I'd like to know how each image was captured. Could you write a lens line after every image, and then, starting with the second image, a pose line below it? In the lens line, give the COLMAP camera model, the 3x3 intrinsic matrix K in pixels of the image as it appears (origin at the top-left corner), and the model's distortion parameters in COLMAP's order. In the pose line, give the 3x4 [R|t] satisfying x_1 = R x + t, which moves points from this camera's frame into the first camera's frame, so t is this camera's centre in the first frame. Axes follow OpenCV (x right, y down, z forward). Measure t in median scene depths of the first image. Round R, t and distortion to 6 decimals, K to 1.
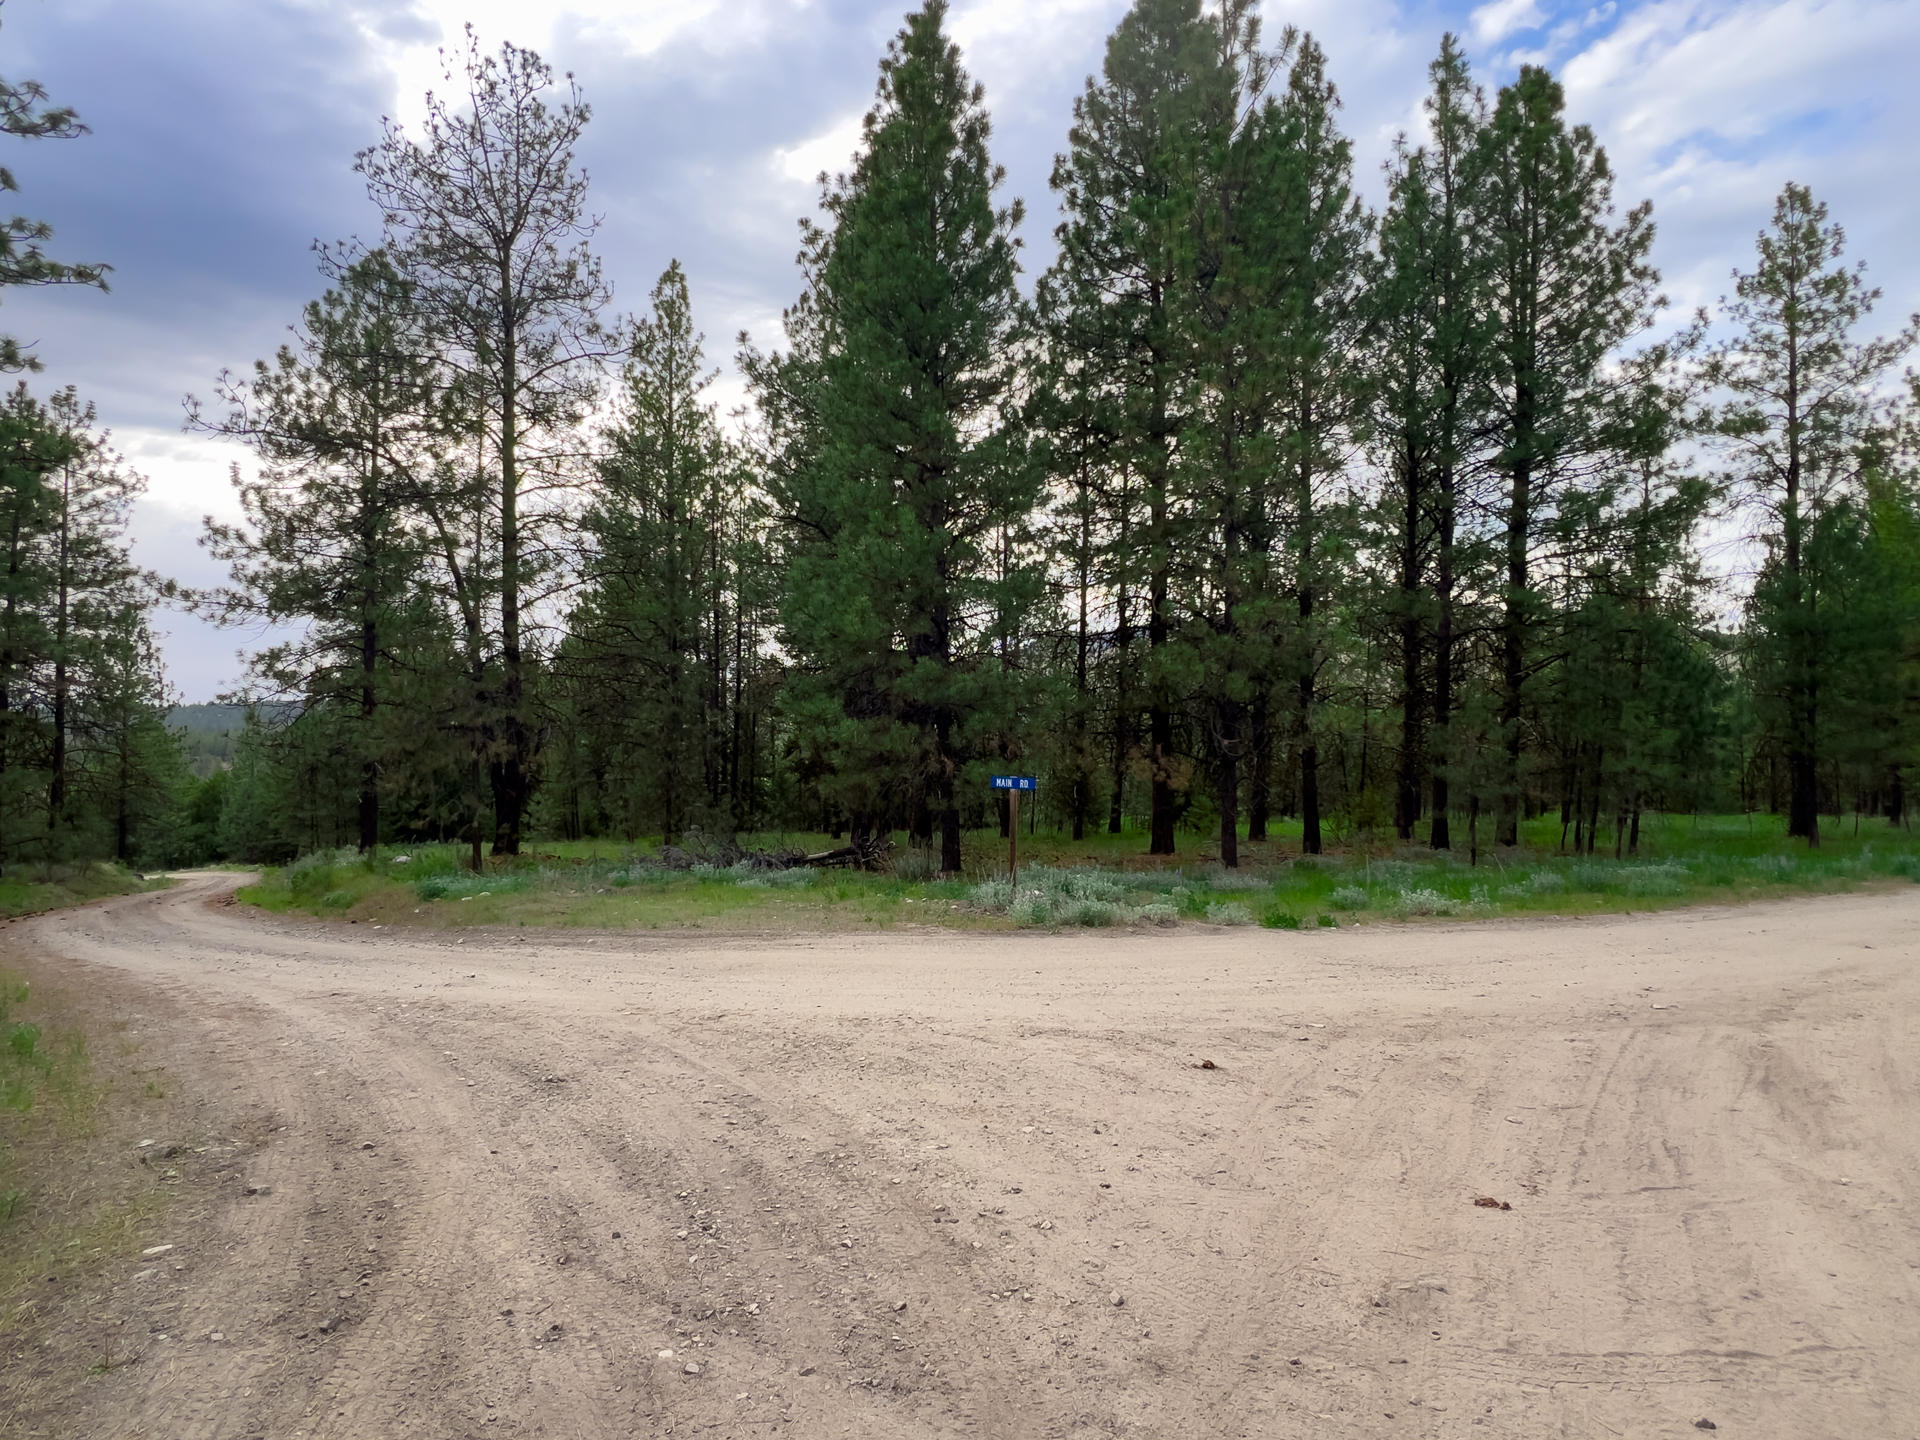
lens RADIAL K [[951.7, 0, 961.5], [0, 951.7, 718.5], [0, 0, 1]] dist [0.004067, 0.000471]
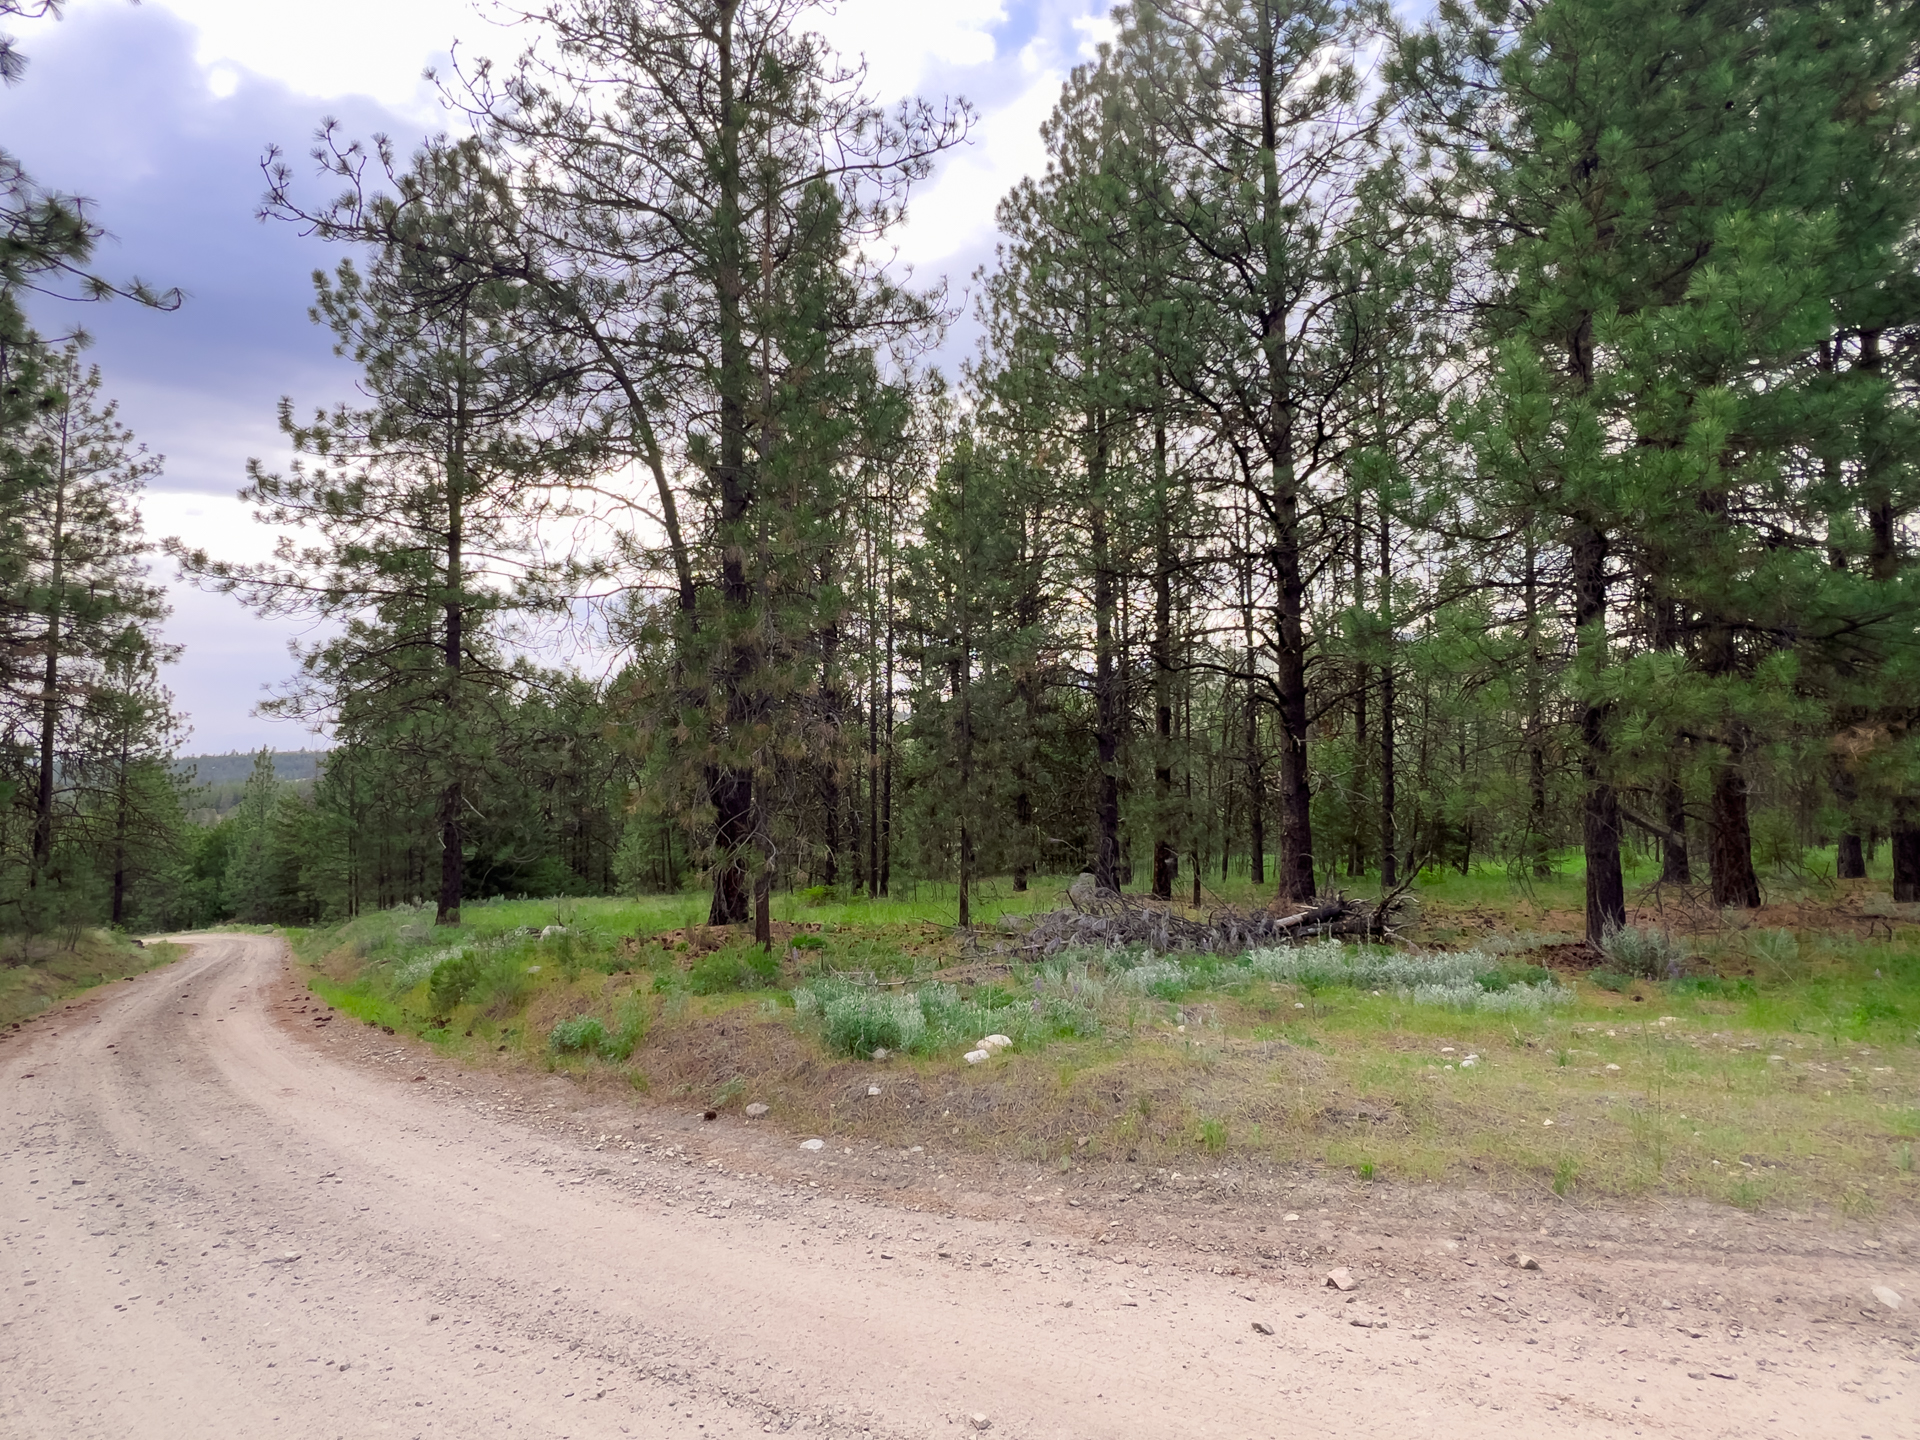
lens RADIAL K [[951.7, 0, 958.1], [0, 951.7, 721.7], [0, 0, 1]] dist [0.004067, 0.000471]
pose [[0.999909, -0.013231, 0.002728, -0.218628], [0.013334, 0.999031, -0.041944, 0.024921], [-0.002170, 0.041977, 0.999116, 0.236768]]
